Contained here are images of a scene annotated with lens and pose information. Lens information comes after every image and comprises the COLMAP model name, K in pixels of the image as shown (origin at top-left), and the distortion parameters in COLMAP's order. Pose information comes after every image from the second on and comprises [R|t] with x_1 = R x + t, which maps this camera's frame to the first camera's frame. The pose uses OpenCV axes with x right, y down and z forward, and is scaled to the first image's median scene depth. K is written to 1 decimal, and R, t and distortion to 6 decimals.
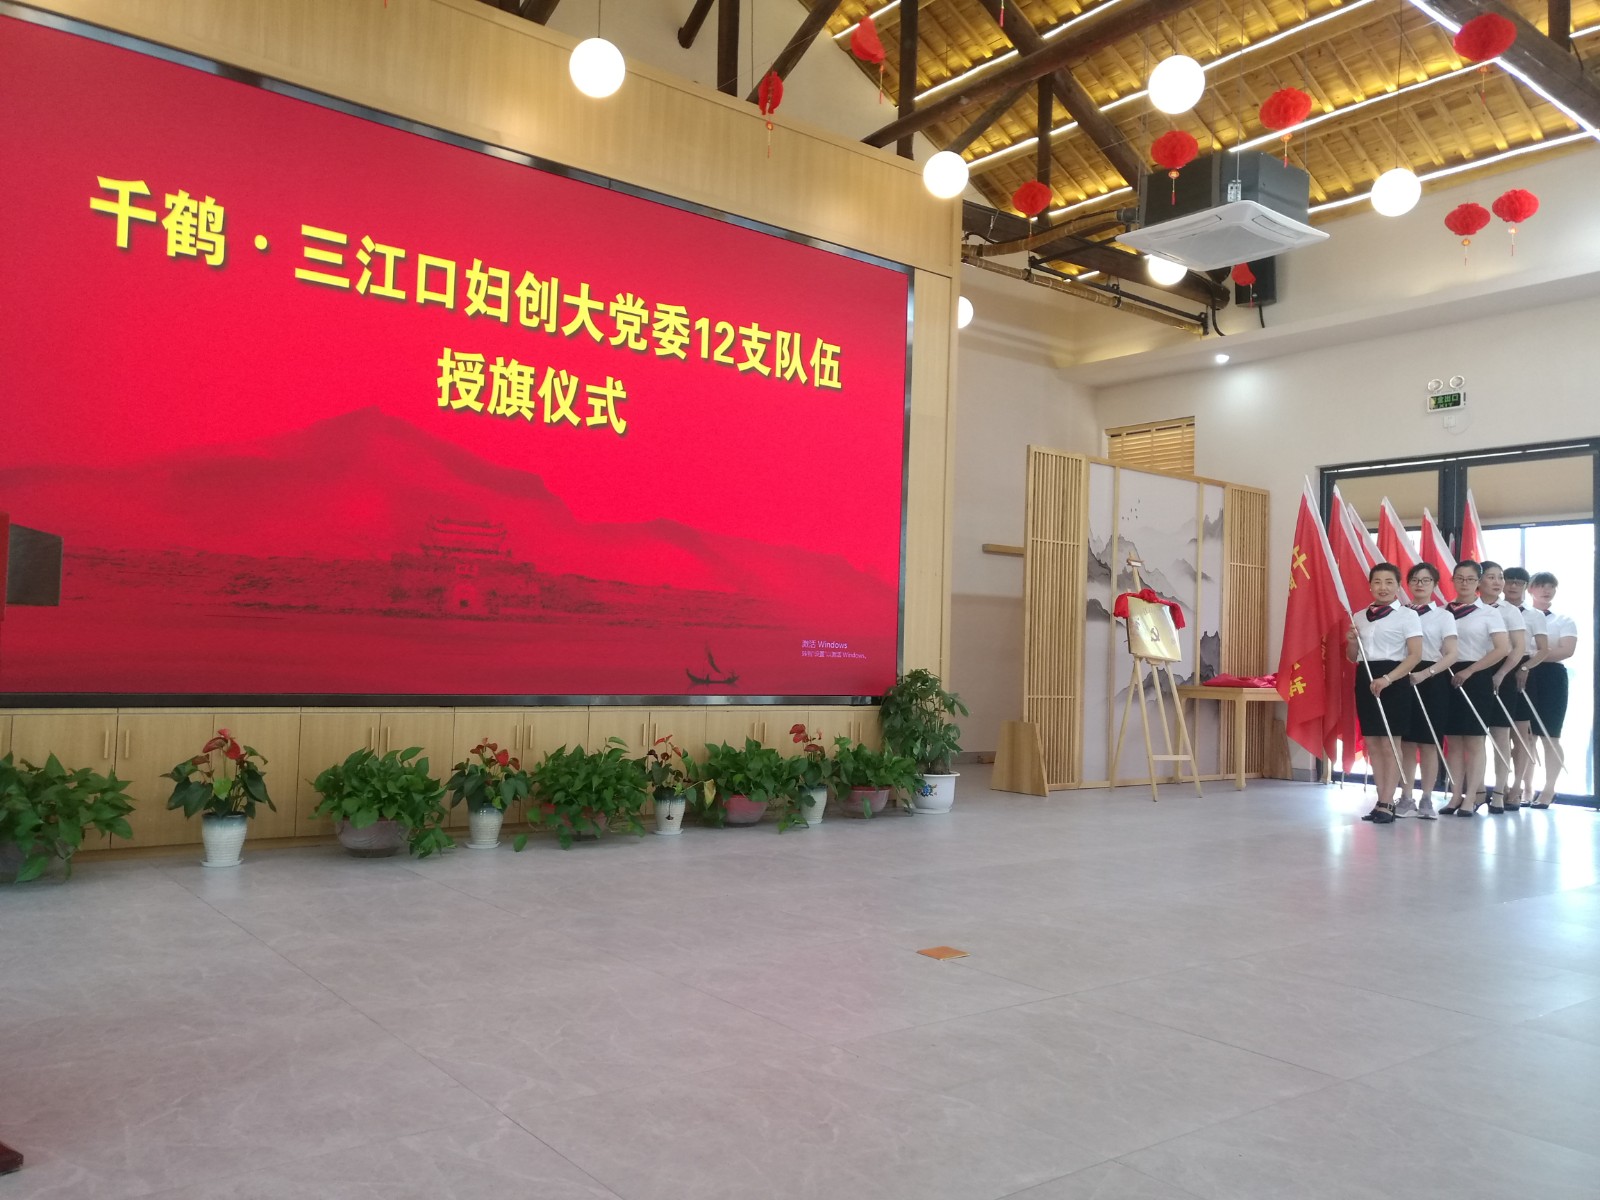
lens RADIAL K [[1263.0, 0, 804.0], [0, 1263.0, 594.8], [0, 0, 1]] dist [0.015723, 0.012463]
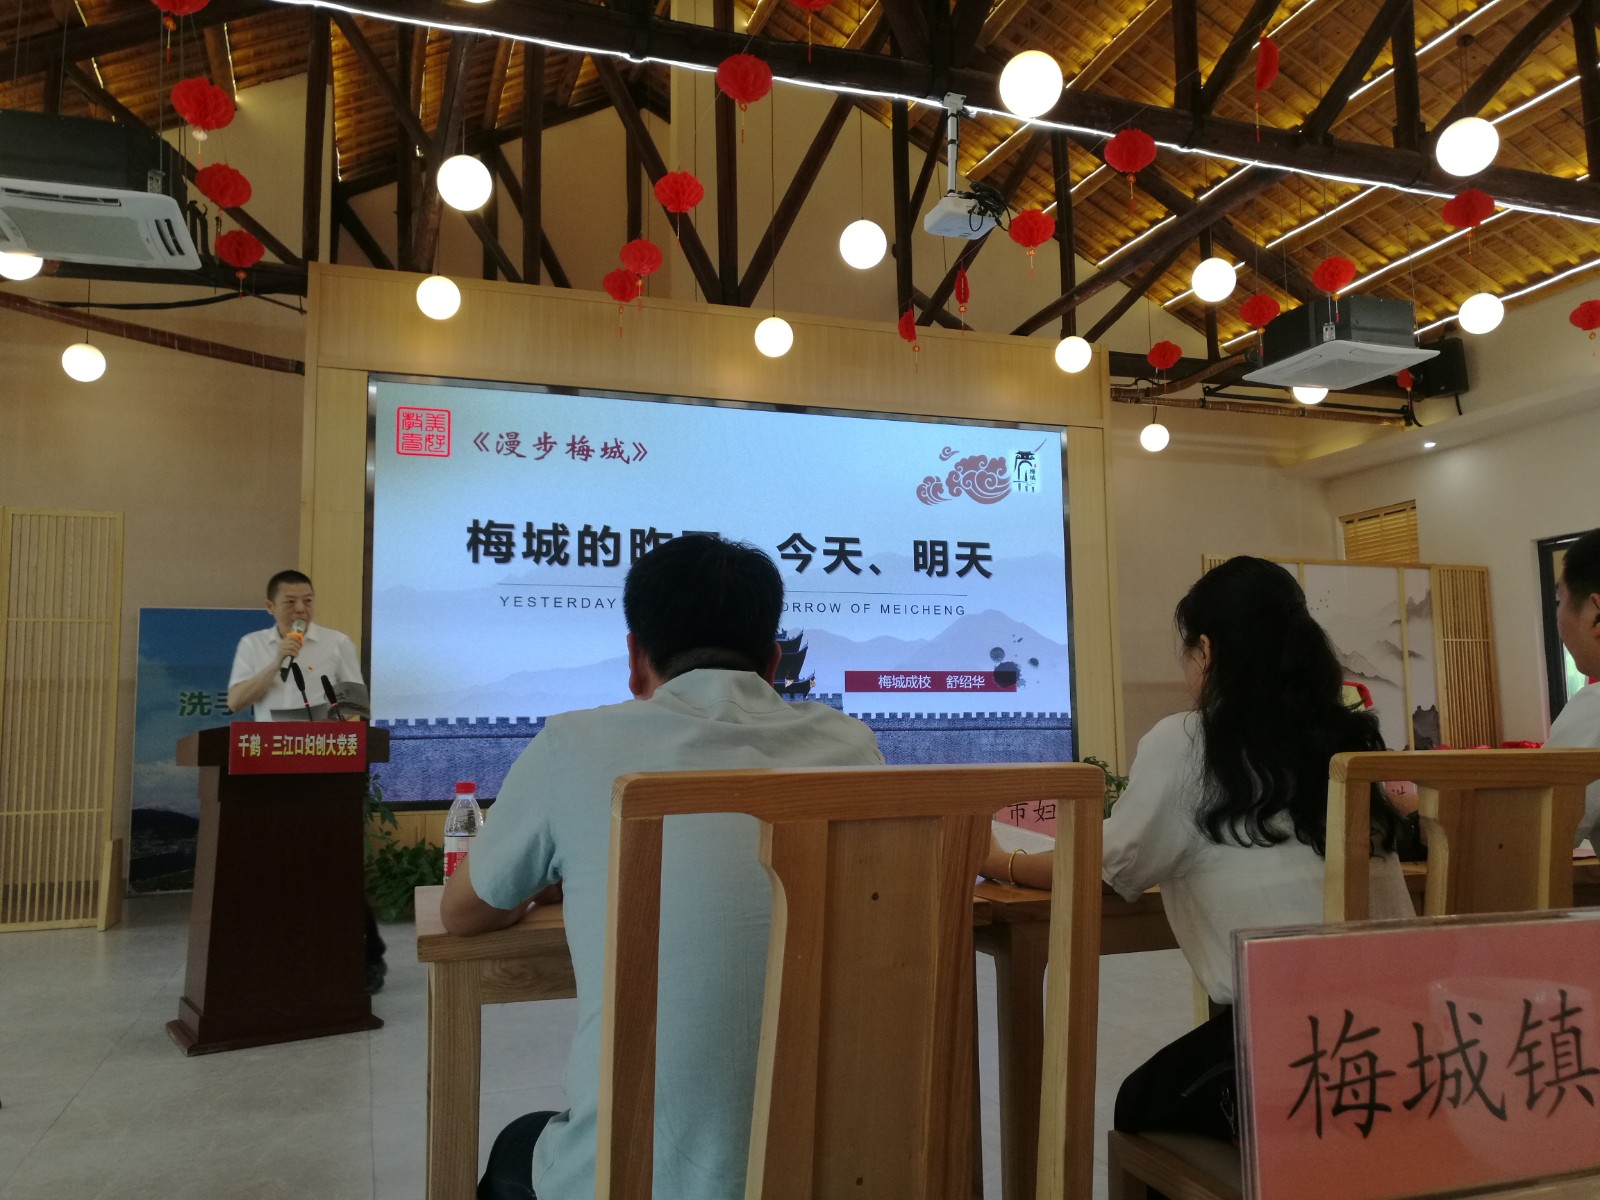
lens RADIAL K [[1270.9, 0, 800.0], [0, 1270.9, 600.0], [0, 0, 1]] dist [0.002857, 0.001947]
pose [[0.948533, -0.082940, -0.305624, 0.234729], [0.062629, 0.995162, -0.075692, -0.017006], [0.310423, 0.052655, 0.949139, -0.268192]]
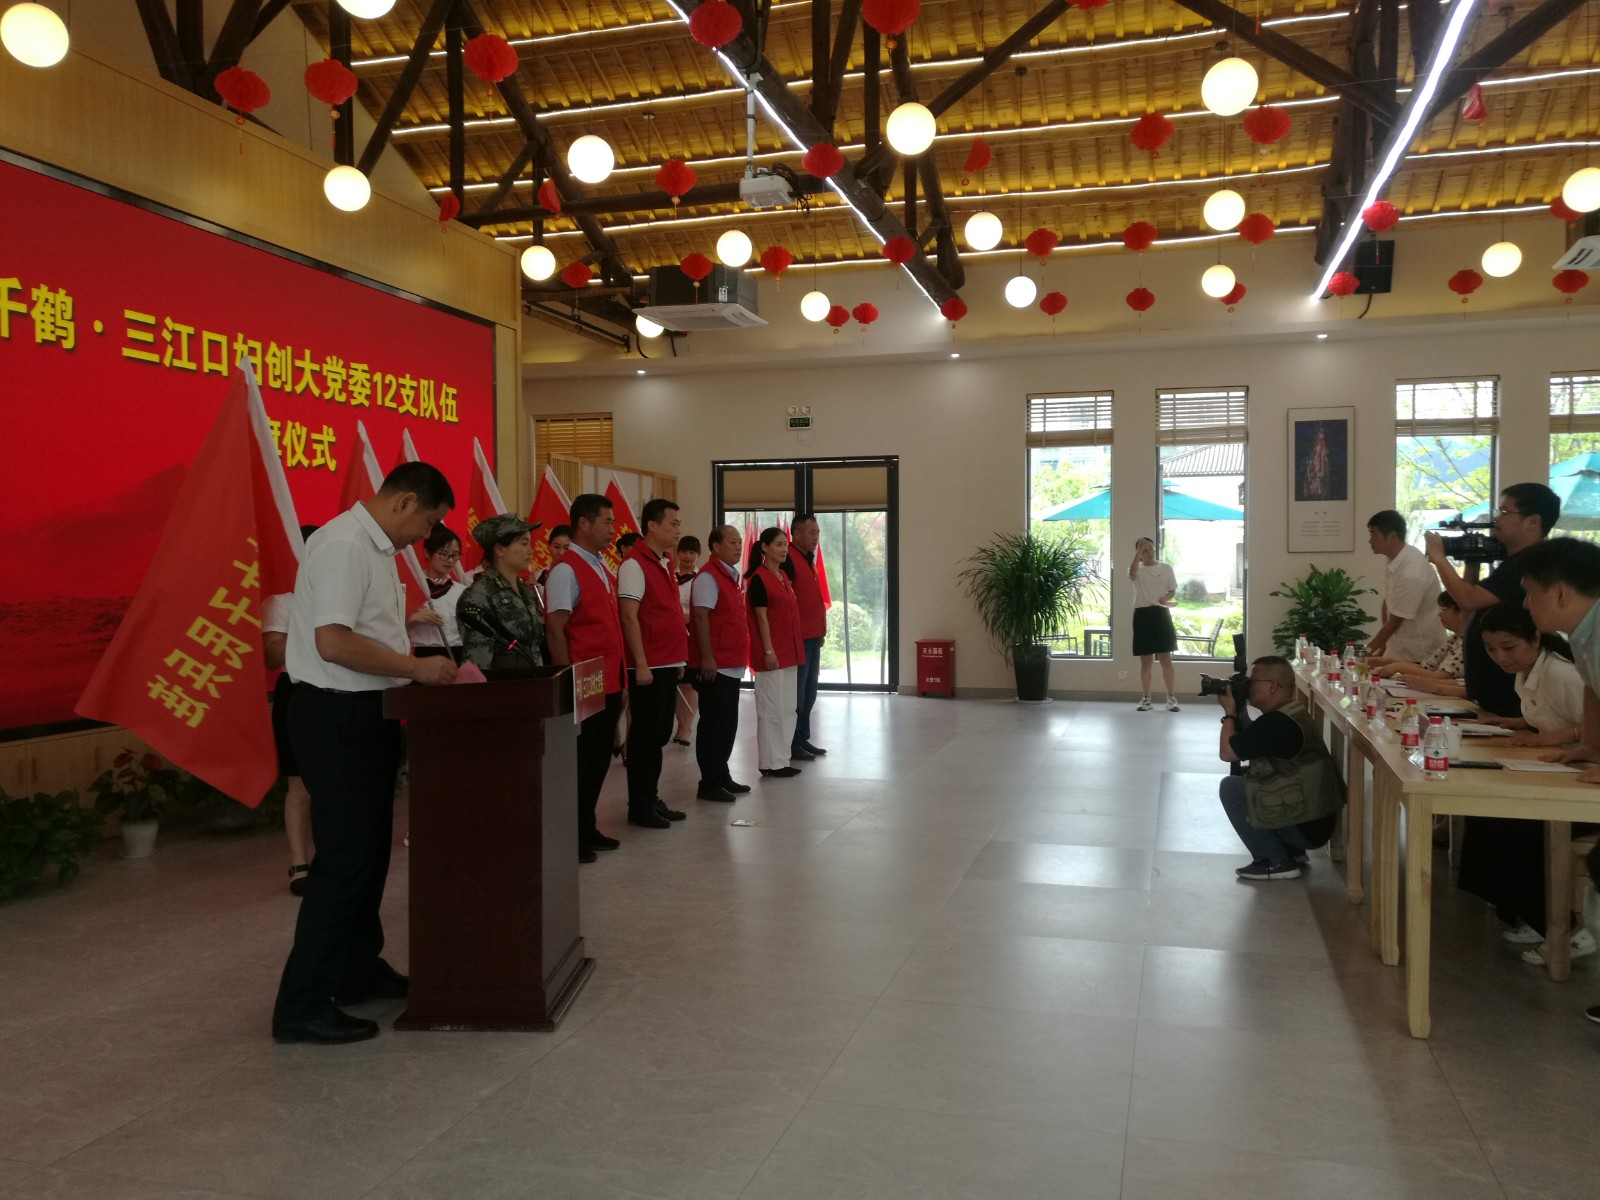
lens RADIAL K [[1270.9, 0, 800.0], [0, 1270.9, 600.0], [0, 0, 1]] dist [0.002857, 0.001947]
pose [[0.815656, -0.050617, 0.576318, -0.477533], [0.002683, 0.996485, 0.083723, -0.101535], [-0.578531, -0.066743, 0.812925, -0.267471]]
